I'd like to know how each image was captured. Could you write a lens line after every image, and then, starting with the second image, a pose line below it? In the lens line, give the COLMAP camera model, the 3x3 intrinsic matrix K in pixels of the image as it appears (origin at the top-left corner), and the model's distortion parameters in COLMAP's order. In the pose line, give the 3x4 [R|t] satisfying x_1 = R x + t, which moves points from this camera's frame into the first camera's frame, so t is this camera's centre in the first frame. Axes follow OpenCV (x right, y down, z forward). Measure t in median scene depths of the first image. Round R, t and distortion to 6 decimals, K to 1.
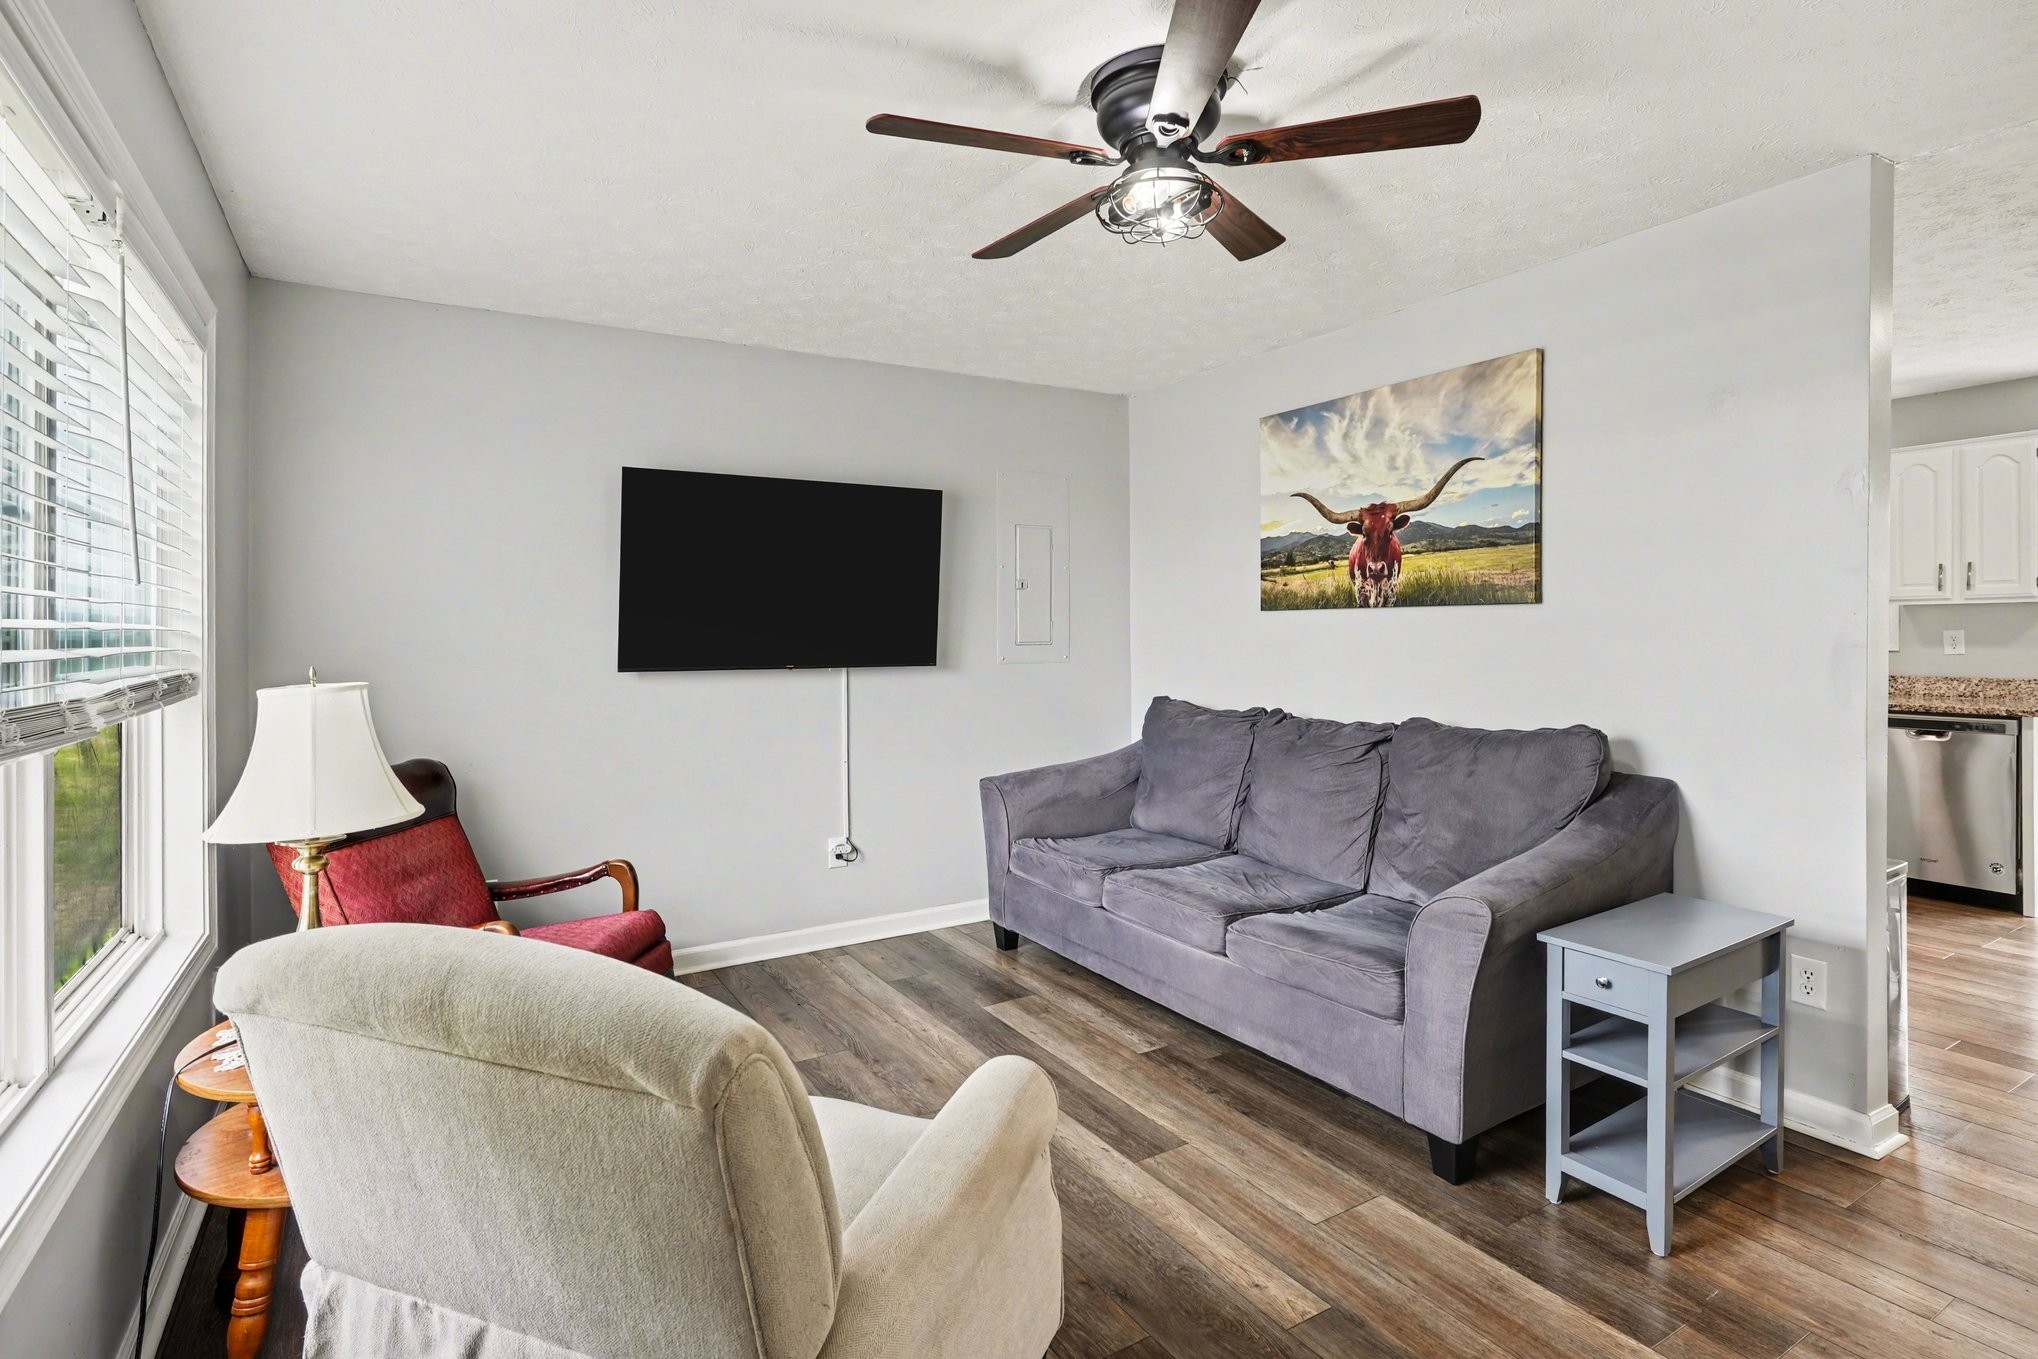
lens RADIAL K [[1025.2, 0, 1021.5], [0, 1025.2, 641.1], [0, 0, 1]] dist [-0.000515, 0.000016]
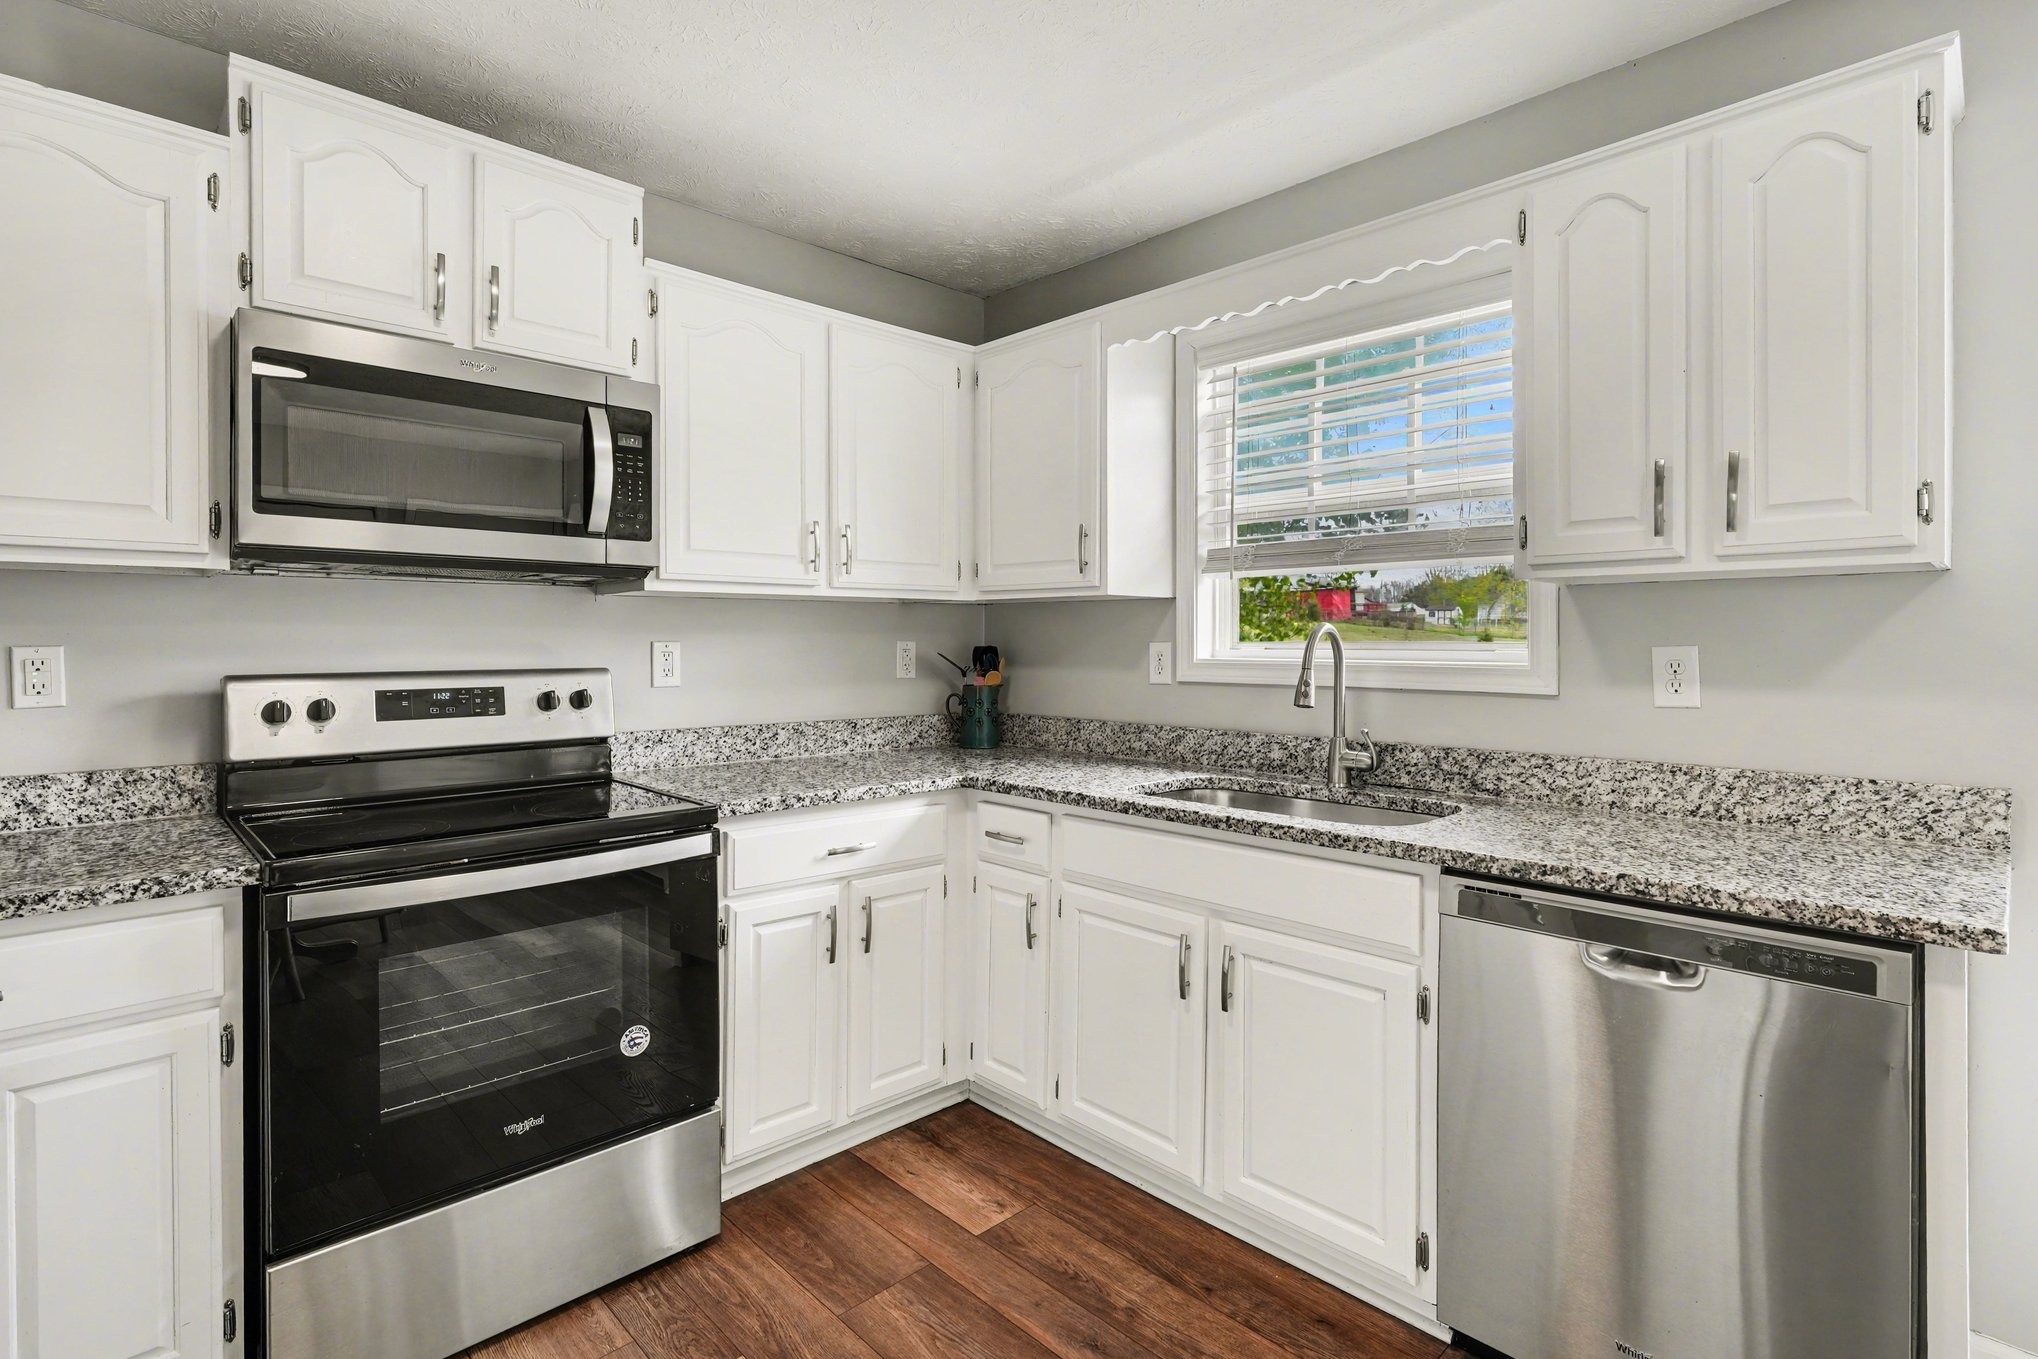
lens RADIAL K [[994.0, 0, 1020.4], [0, 994.0, 645.7], [0, 0, 1]] dist [0.000800, 0.001427]
pose [[0.974248, -0.001723, 0.225471, 0.608198], [0.003657, 0.999960, -0.008157, -0.009673], [-0.225448, 0.008771, 0.974216, 0.721161]]
